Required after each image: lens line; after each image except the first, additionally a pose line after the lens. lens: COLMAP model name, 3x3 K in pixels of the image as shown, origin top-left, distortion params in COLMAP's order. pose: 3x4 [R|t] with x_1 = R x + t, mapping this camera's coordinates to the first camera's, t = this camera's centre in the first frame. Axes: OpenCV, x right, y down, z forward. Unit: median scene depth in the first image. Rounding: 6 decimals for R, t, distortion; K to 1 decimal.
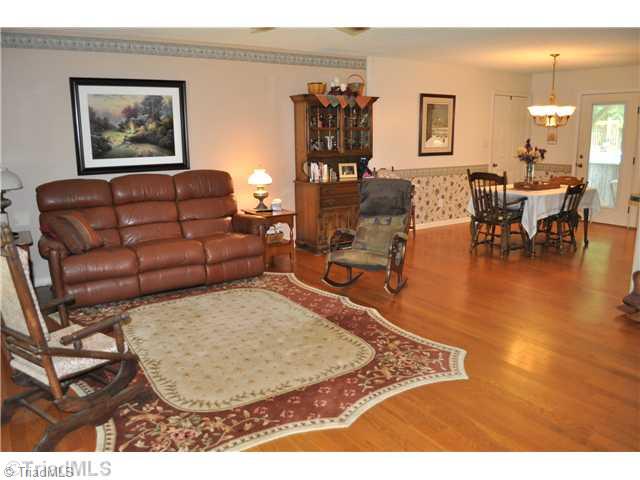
lens RADIAL K [[502.7, 0, 321.7], [0, 502.7, 237.0], [0, 0, 1]] dist [-0.079355, 0.007604]
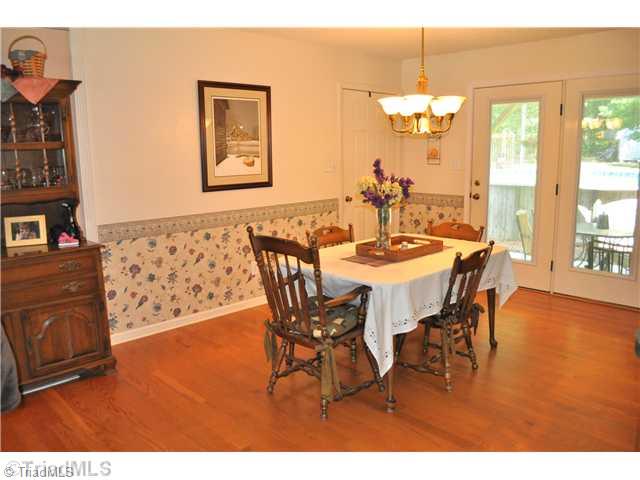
lens RADIAL K [[502.7, 0, 319.9], [0, 502.7, 240.1], [0, 0, 1]] dist [-0.079355, 0.007604]
pose [[0.983269, -0.037805, 0.178195, 0.256862], [0.042833, 0.998783, -0.024457, -0.102290], [-0.177053, 0.031681, 0.983691, 0.492030]]
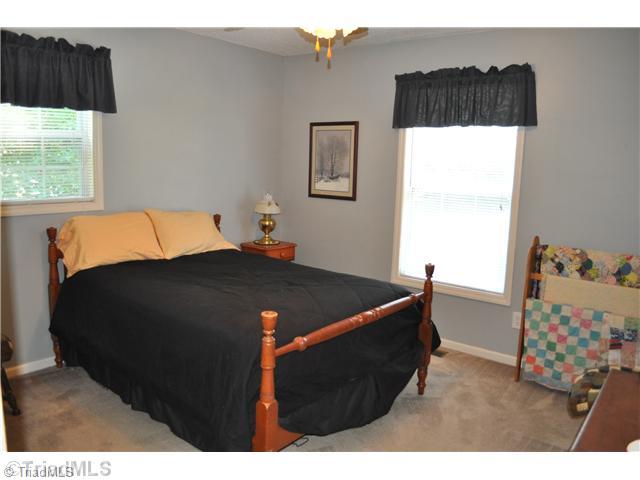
lens RADIAL K [[502.7, 0, 321.1], [0, 502.7, 239.8], [0, 0, 1]] dist [-0.079355, 0.007604]
pose [[0.281107, 0.156229, -0.946875, 1.171782], [-0.228140, 0.969254, 0.092192, -0.203253], [0.932165, 0.190104, 0.308106, 0.900425]]
